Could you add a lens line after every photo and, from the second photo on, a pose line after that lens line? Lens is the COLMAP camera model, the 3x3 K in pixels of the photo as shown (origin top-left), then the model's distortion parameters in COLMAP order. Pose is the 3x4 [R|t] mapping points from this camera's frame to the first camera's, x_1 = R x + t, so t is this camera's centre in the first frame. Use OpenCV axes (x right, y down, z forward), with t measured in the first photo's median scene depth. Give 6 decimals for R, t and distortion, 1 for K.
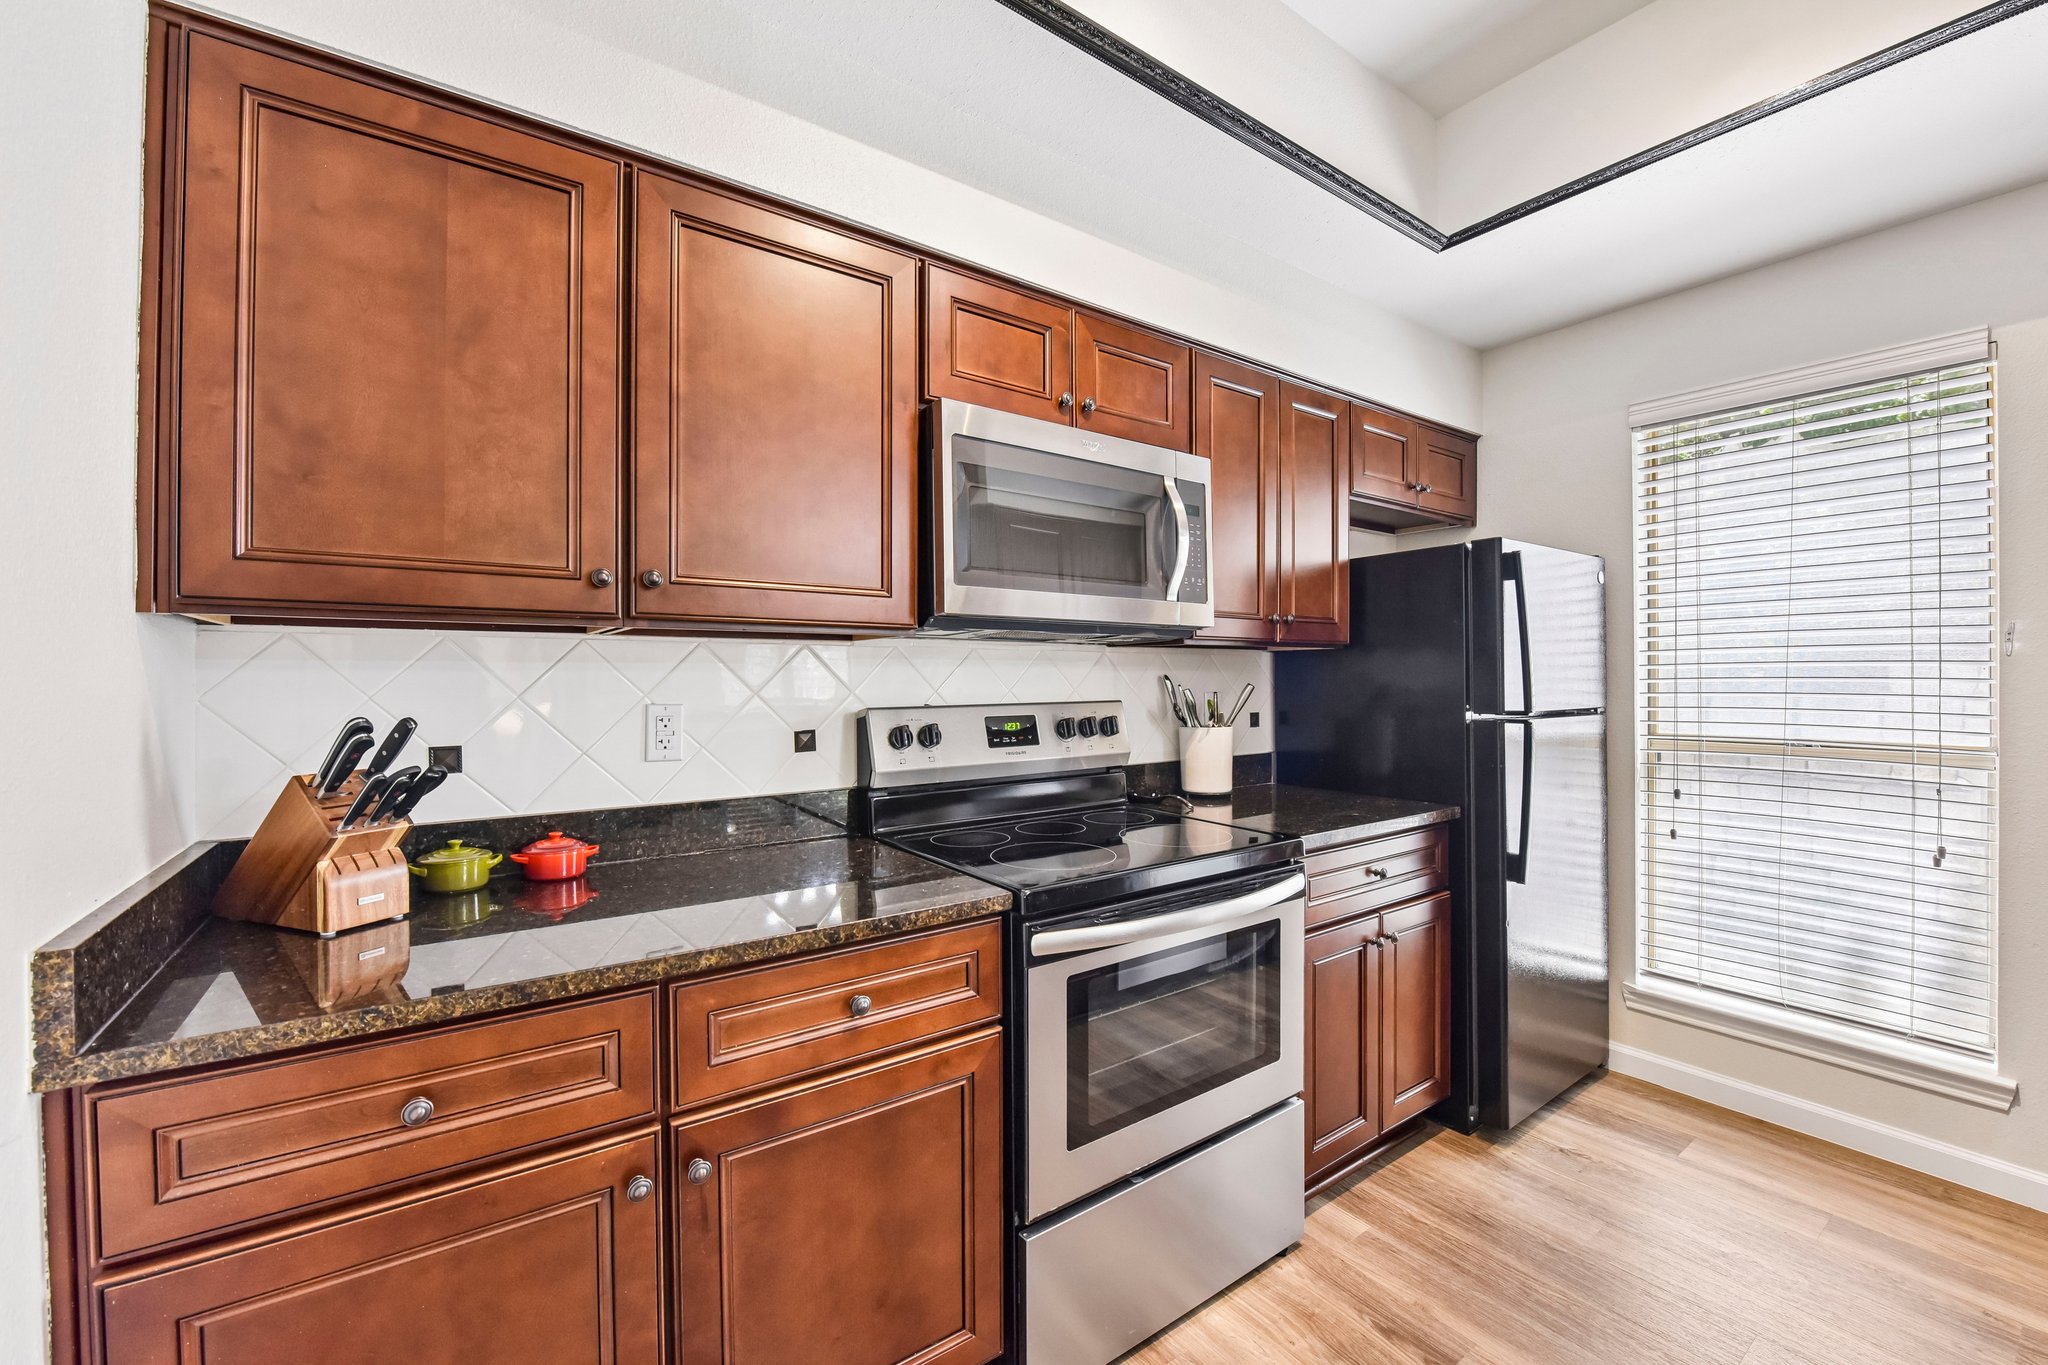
lens RADIAL K [[869.6, 0, 1062.9], [0, 869.6, 686.6], [0, 0, 1]] dist [-0.008645, -0.002583]
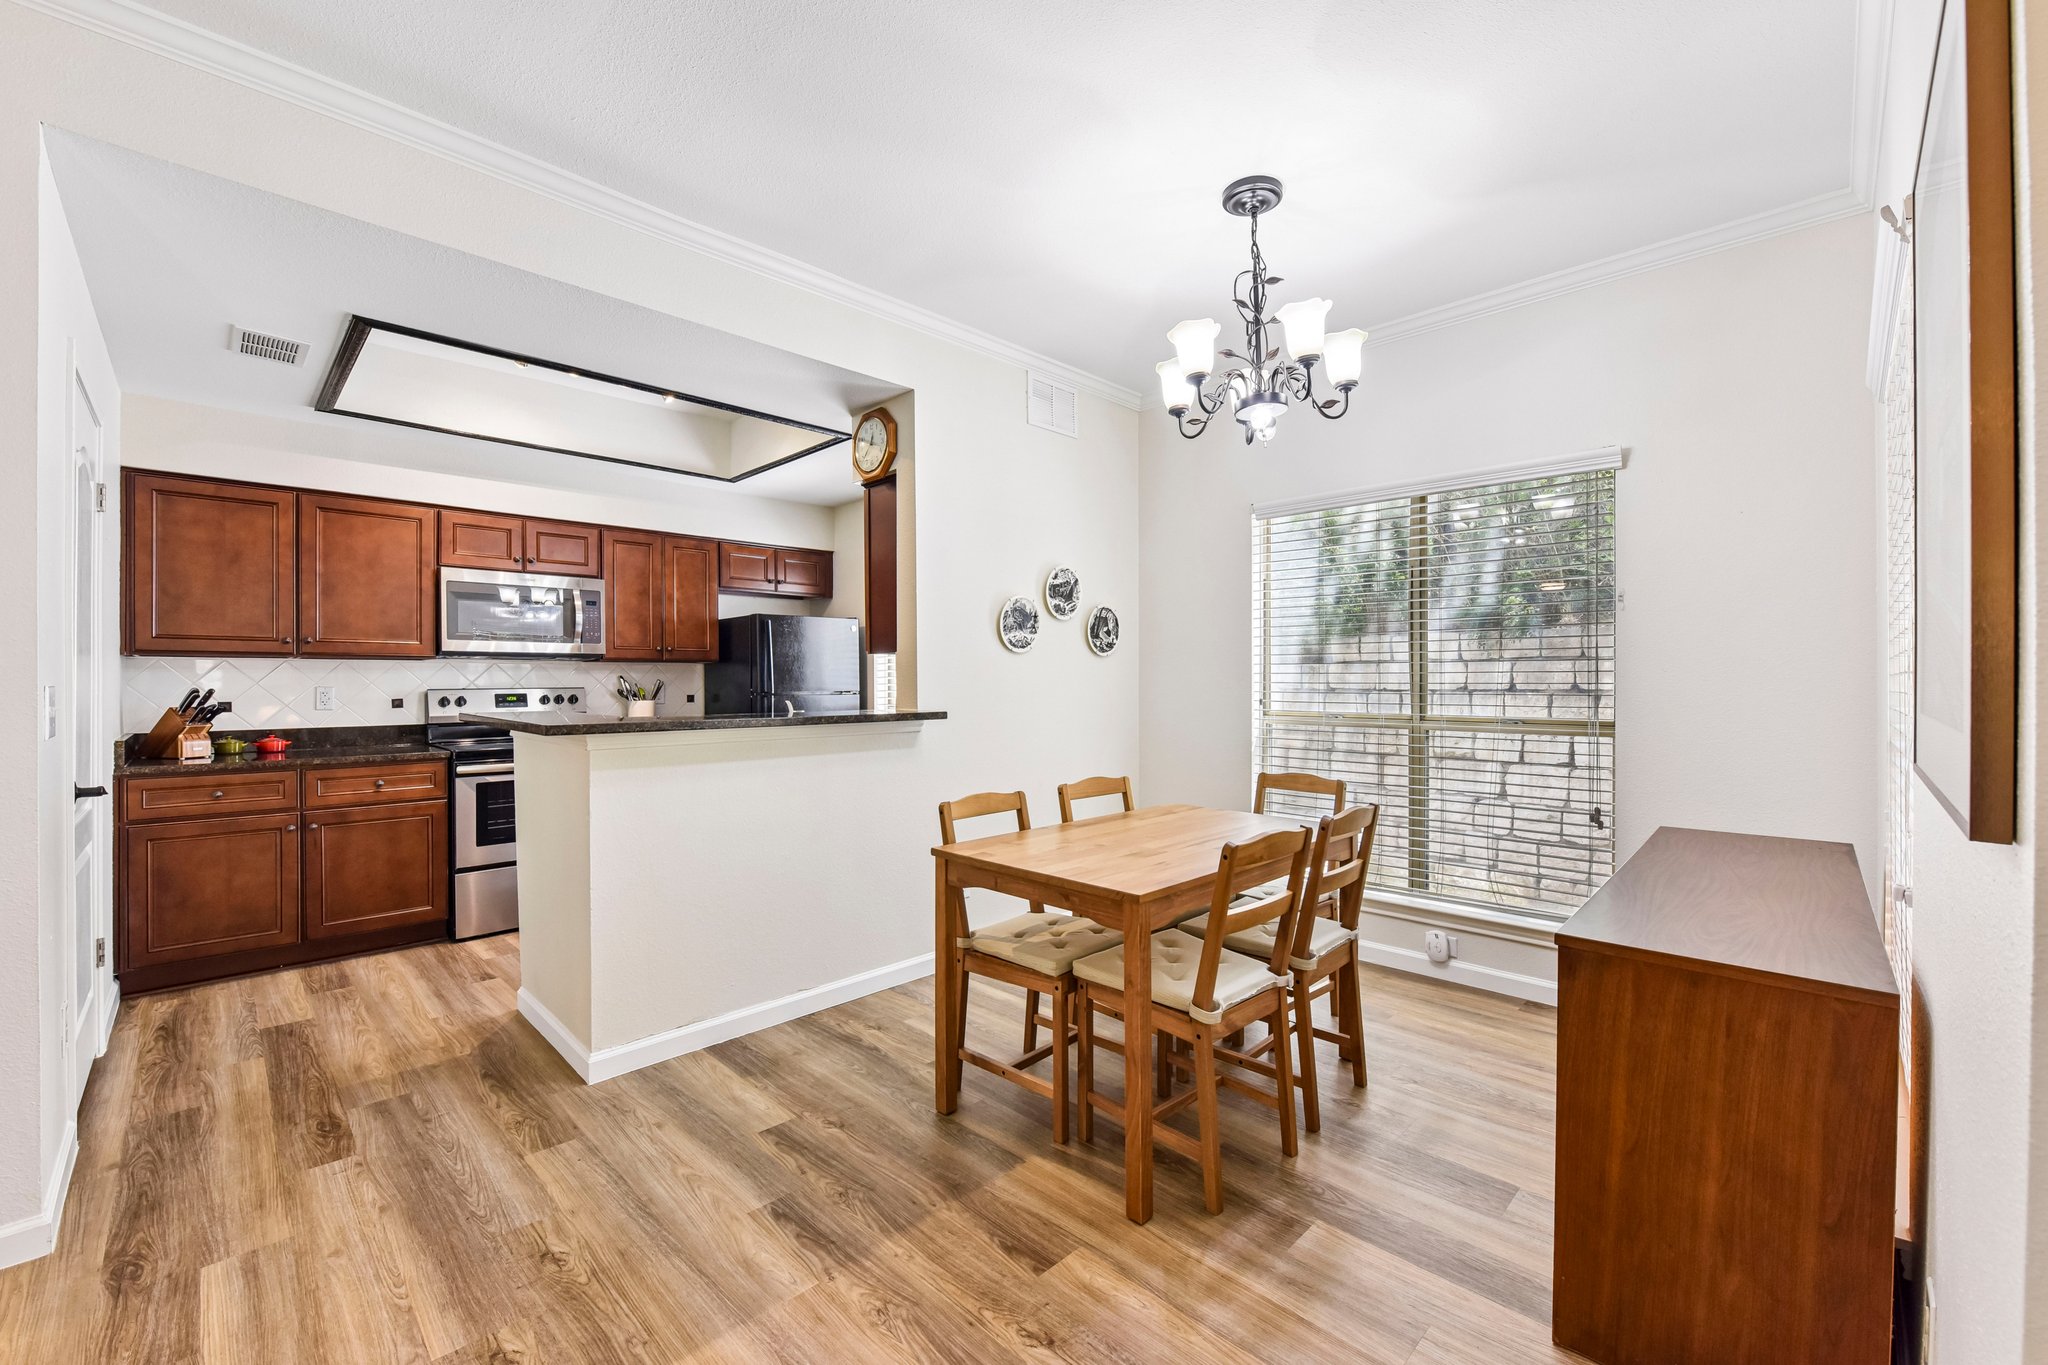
lens RADIAL K [[832.7, 0, 1034.6], [0, 832.7, 687.3], [0, 0, 1]] dist [-0.014817, -0.001111]
pose [[0.986798, -0.003437, 0.161919, 1.200156], [0.003830, 0.999990, -0.002116, 0.035973], [-0.161910, 0.002708, 0.986802, -1.700539]]
